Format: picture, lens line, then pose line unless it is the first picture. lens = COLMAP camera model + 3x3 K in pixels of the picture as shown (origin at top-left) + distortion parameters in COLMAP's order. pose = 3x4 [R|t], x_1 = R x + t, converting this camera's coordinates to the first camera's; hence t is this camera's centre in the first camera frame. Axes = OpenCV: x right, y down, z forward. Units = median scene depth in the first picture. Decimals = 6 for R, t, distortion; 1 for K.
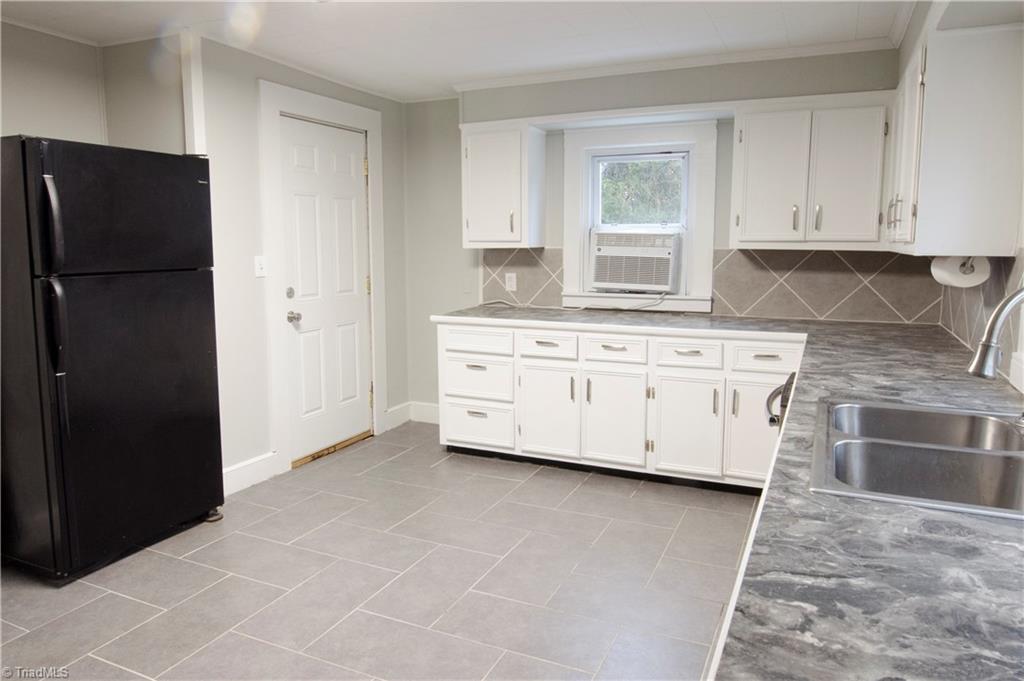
lens RADIAL K [[694.3, 0, 500.6], [0, 694.3, 320.0], [0, 0, 1]] dist [-0.003875, 0.000136]
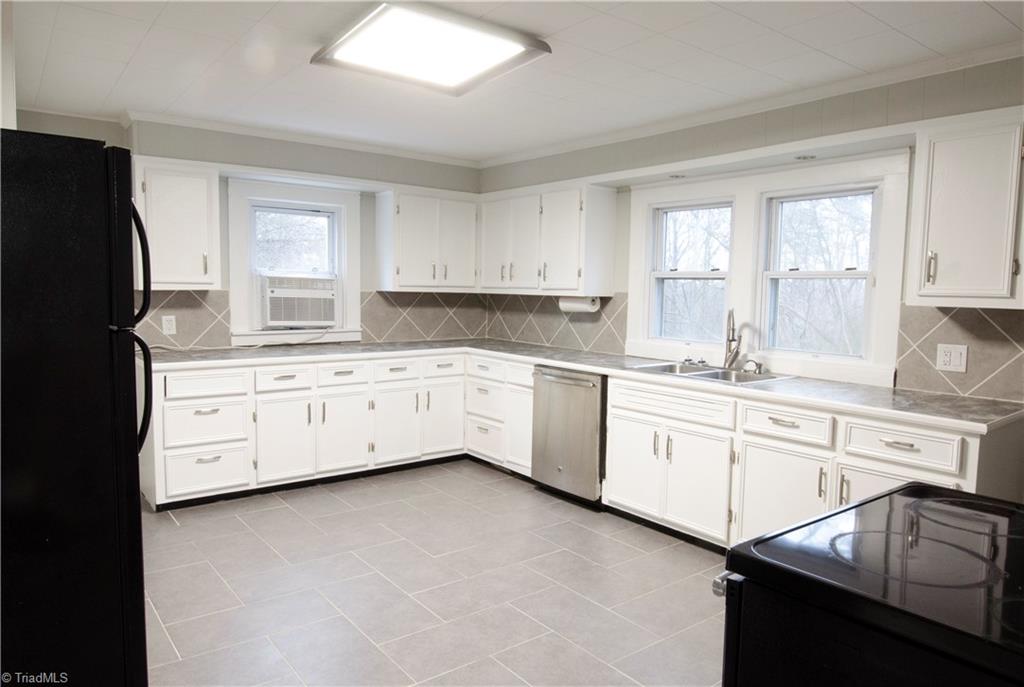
lens RADIAL K [[694.3, 0, 510.4], [0, 694.3, 346.1], [0, 0, 1]] dist [-0.003875, 0.000136]
pose [[0.457323, -0.068709, 0.886642, -0.712775], [0.085240, 0.995807, 0.033203, -0.020290], [-0.885206, 0.060393, 0.461262, 0.168420]]
